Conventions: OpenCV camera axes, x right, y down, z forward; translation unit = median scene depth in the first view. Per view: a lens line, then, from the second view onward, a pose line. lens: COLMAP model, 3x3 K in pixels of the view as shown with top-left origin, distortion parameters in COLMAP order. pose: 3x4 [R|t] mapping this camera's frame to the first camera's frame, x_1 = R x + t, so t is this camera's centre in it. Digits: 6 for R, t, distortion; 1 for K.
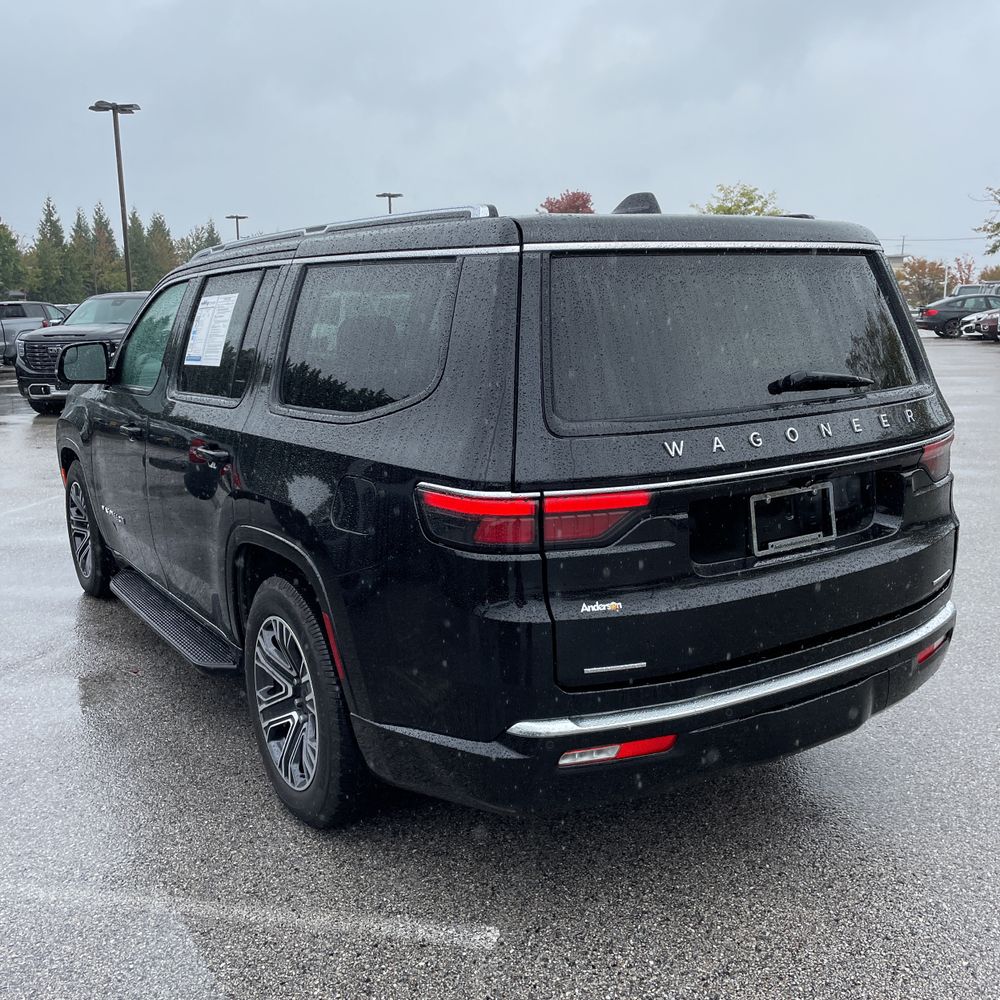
lens RADIAL K [[1036.0, 0, 510.1], [0, 1036.0, 515.2], [0, 0, 1]] dist [0.038342, 0.000000]
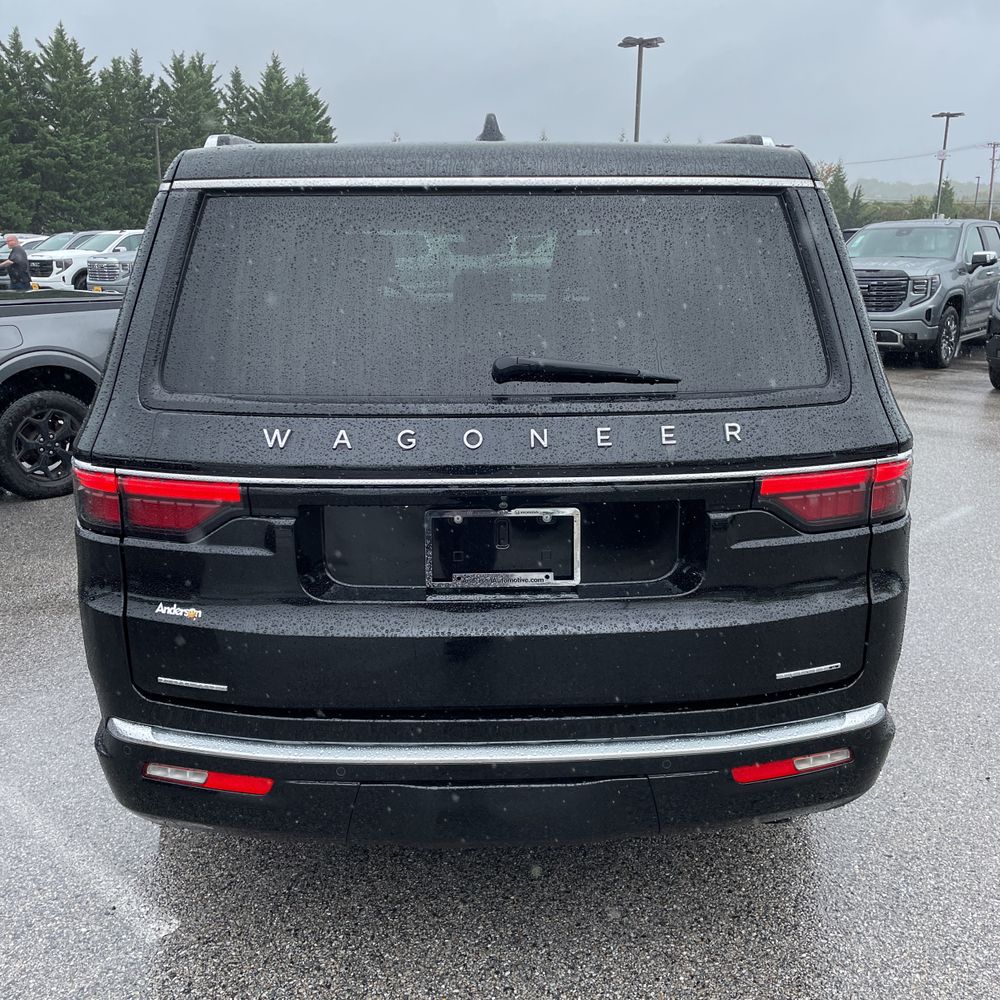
lens RADIAL K [[1036.0, 0, 497.5], [0, 1036.0, 496.9], [0, 0, 1]] dist [0.038342, 0.000000]
pose [[0.853514, 0.154724, -0.497568, 0.656513], [-0.125130, 0.987816, 0.092527, -0.106093], [0.505822, -0.016712, 0.862476, 0.353982]]
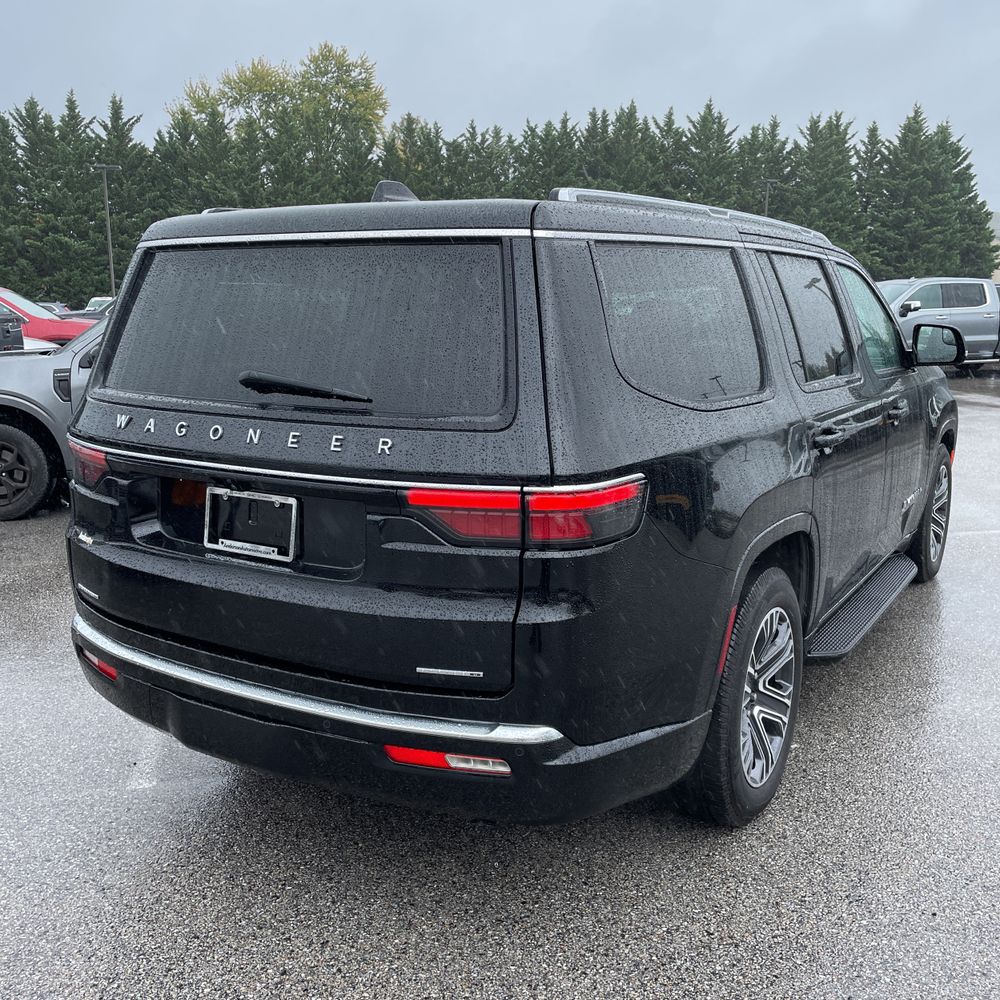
lens RADIAL K [[1036.0, 0, 499.9], [0, 1036.0, 499.9], [0, 0, 1]] dist [0.038342, 0.000000]
pose [[0.415777, 0.209388, -0.885035, 1.242161], [-0.190187, 0.971638, 0.140530, -0.201433], [0.889359, 0.109893, 0.443807, 0.797071]]
